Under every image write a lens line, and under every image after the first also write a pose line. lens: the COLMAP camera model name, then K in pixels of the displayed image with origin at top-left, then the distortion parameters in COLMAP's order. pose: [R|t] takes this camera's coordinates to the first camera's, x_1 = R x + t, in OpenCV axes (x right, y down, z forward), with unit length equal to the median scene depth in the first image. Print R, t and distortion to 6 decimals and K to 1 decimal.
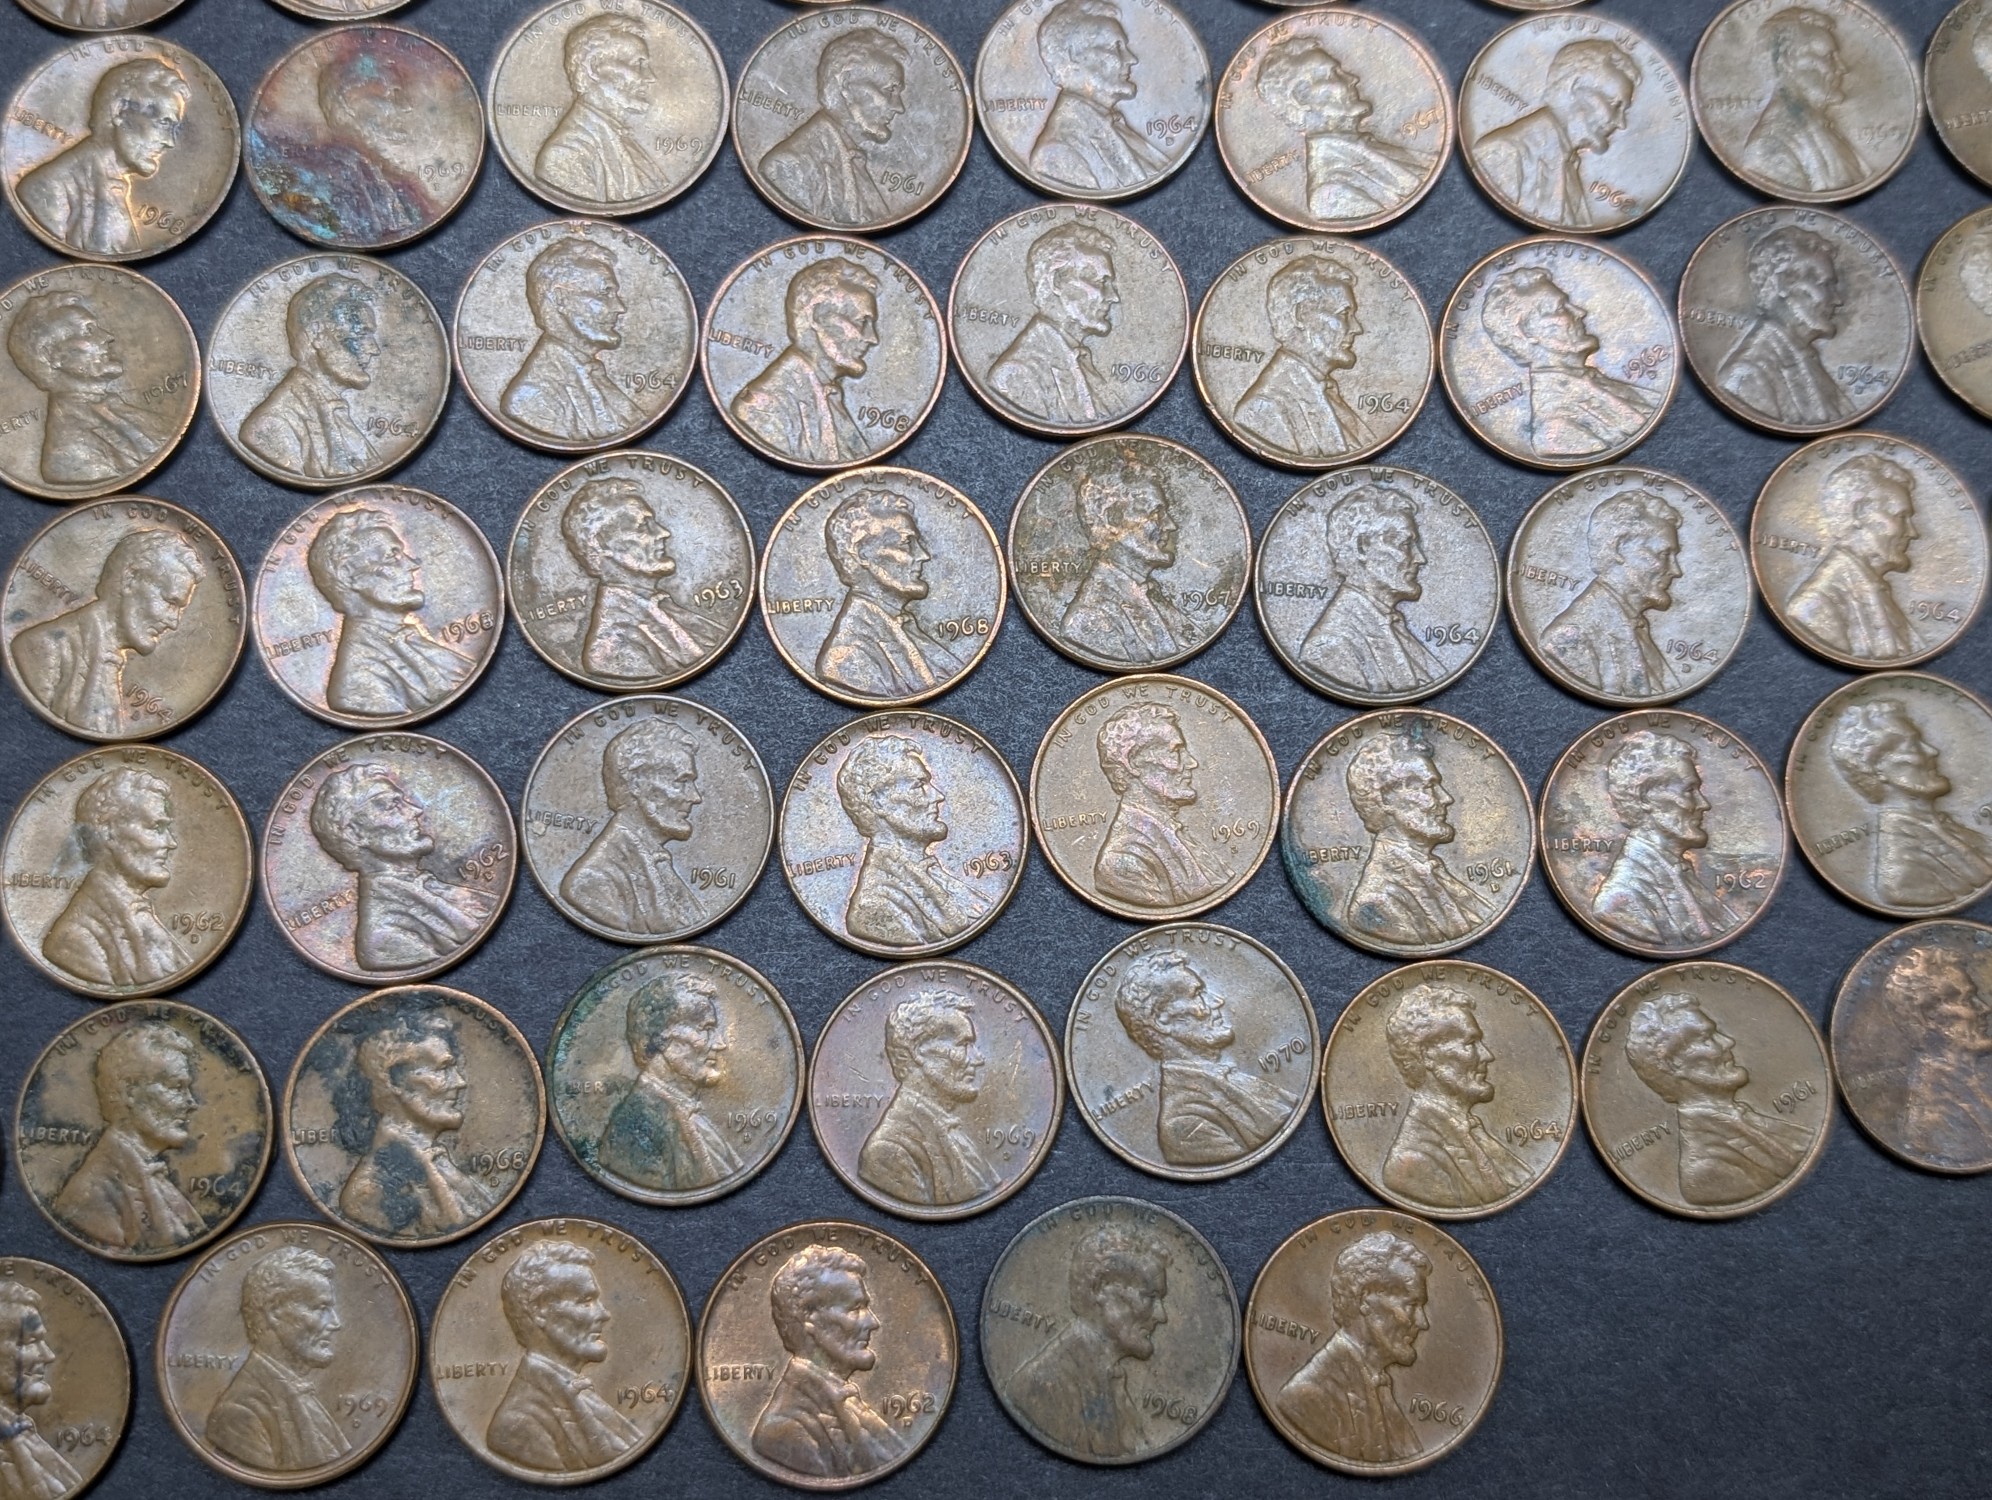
lens RADIAL K [[2745.5, 0, 996.0], [0, 2745.5, 750.0], [0, 0, 1]] dist [0.133132, -0.916498]
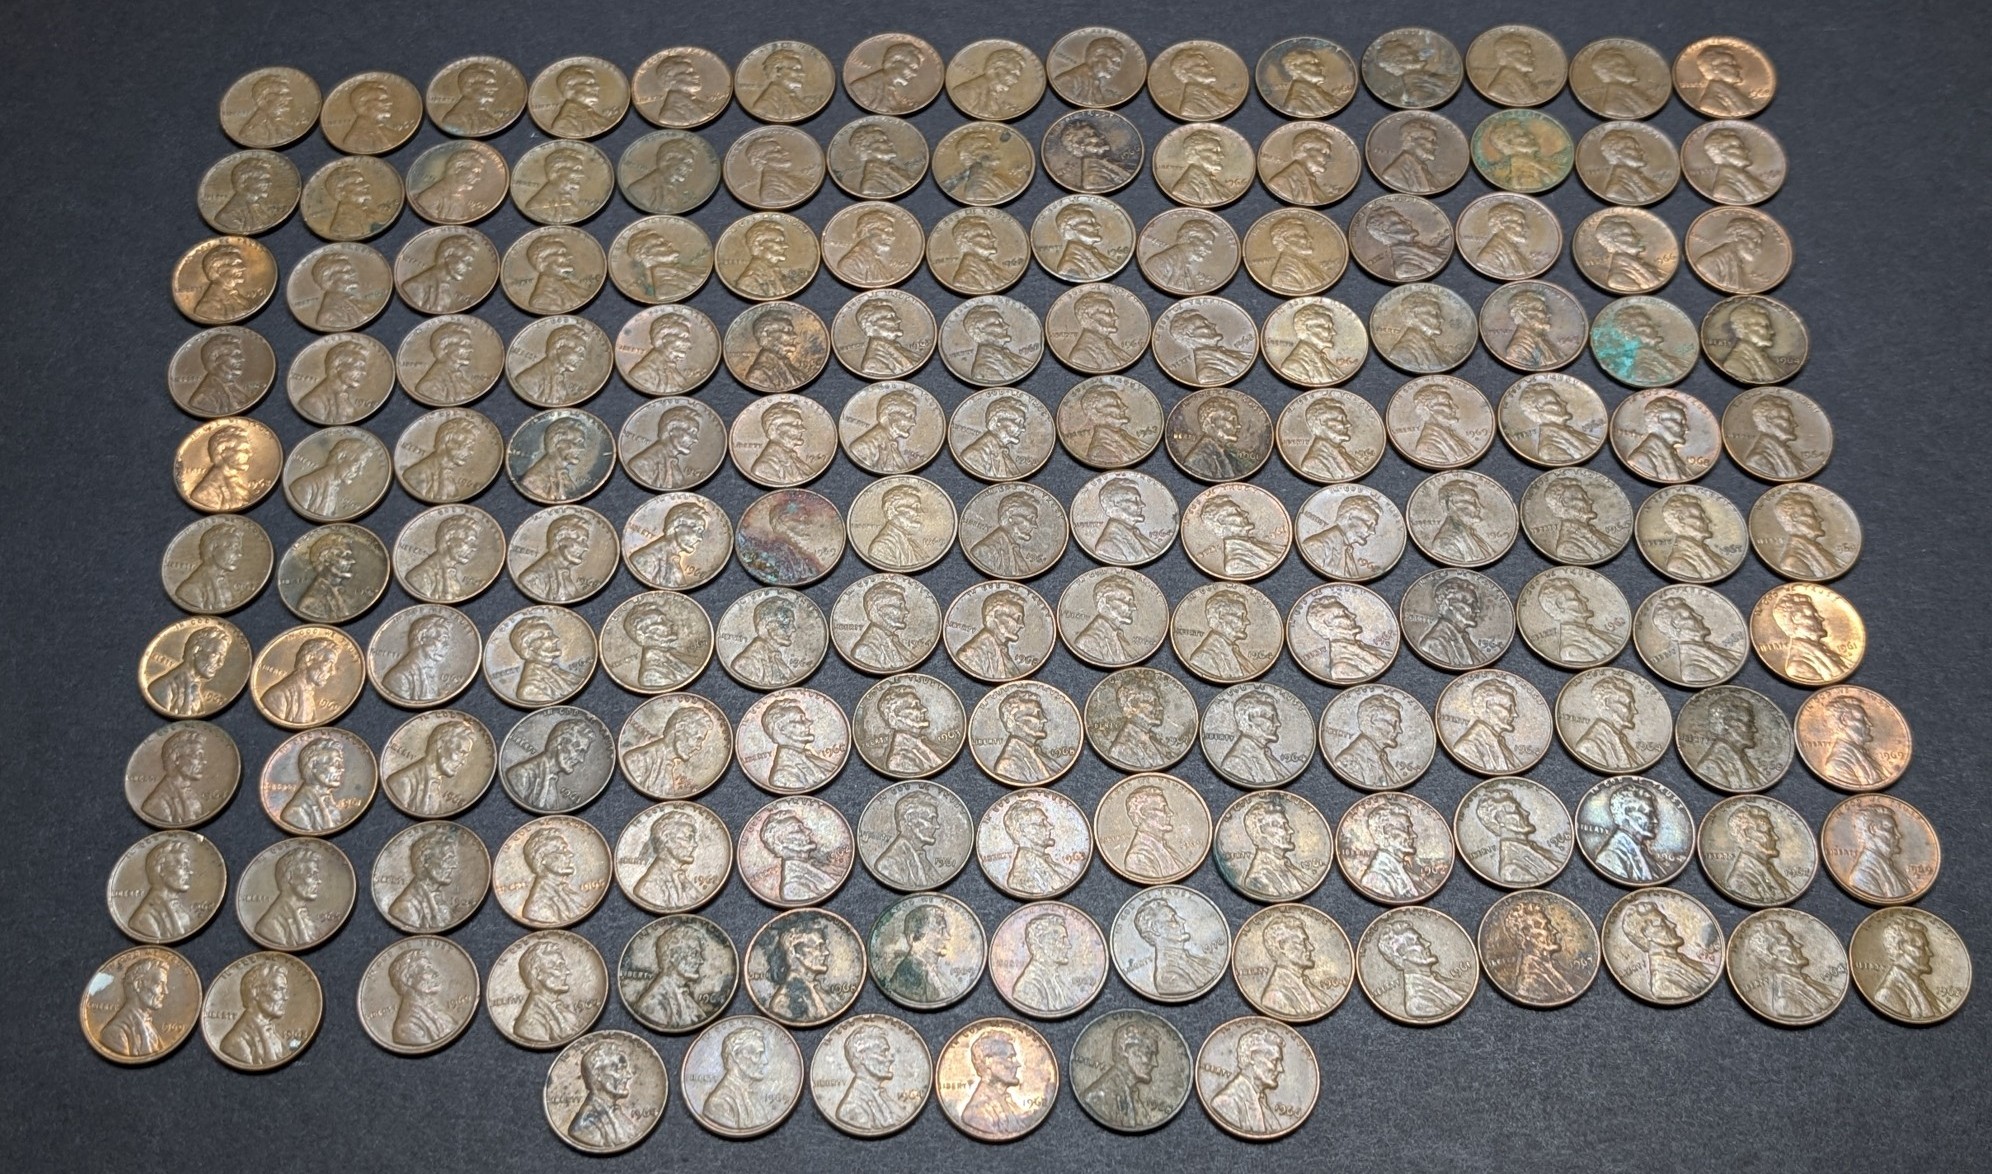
lens RADIAL K [[2573.0, 0, 996.0], [0, 2573.0, 587.0], [0, 0, 1]] dist [0.300805, -1.285973]
pose [[0.998982, -0.000031, -0.045103, 0.026499], [-0.012746, 0.959046, -0.282963, 0.401073], [0.043265, 0.283250, 0.958070, -0.964714]]
